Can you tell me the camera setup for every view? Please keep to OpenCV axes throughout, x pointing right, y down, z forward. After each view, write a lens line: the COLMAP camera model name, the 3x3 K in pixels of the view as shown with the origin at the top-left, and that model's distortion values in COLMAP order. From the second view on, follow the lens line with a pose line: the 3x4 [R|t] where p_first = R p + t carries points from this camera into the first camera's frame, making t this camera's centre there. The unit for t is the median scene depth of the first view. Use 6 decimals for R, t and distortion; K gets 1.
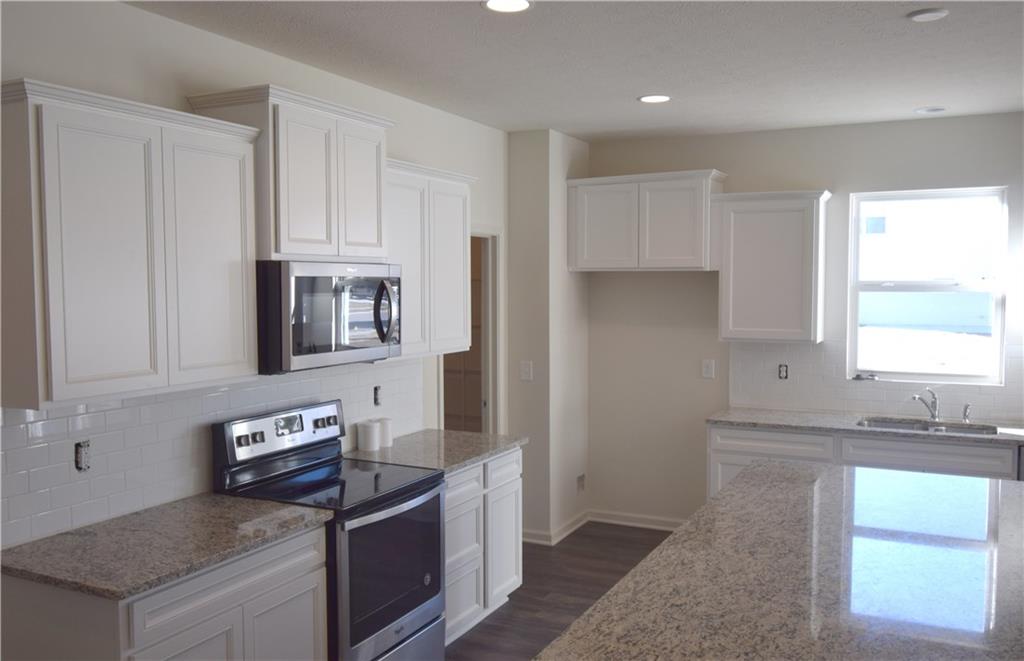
lens RADIAL K [[892.6, 0, 512.0], [0, 892.6, 330.5], [0, 0, 1]] dist [-0.035371, 0.080171]
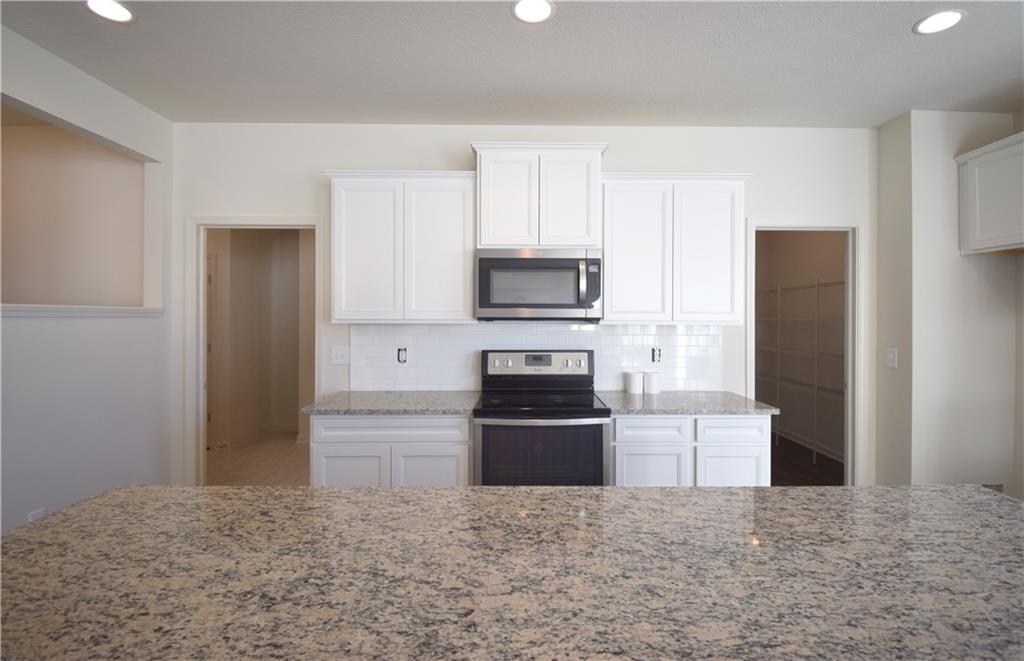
lens RADIAL K [[474.4, 0, 525.8], [0, 474.4, 318.8], [0, 0, 1]] dist [0.011375, -0.019925]
pose [[0.448868, 0.004864, -0.893585, 0.437449], [-0.052883, 0.998377, -0.021130, 0.048965], [0.892032, 0.056740, 0.448397, 0.560868]]
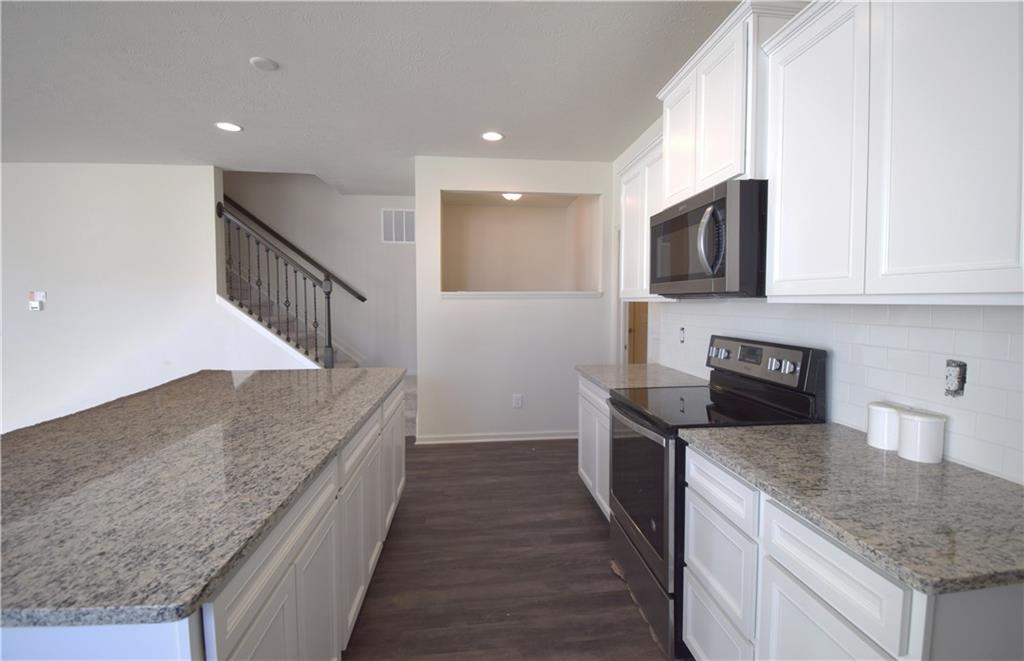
lens RADIAL K [[460.2, 0, 512.0], [0, 460.2, 330.5], [0, 0, 1]] dist [0.021923, -0.029302]
pose [[-0.854275, 0.034976, -0.518643, 0.258025], [-0.026736, 0.993457, 0.111033, 0.021762], [0.519133, 0.108719, -0.847751, 1.214863]]
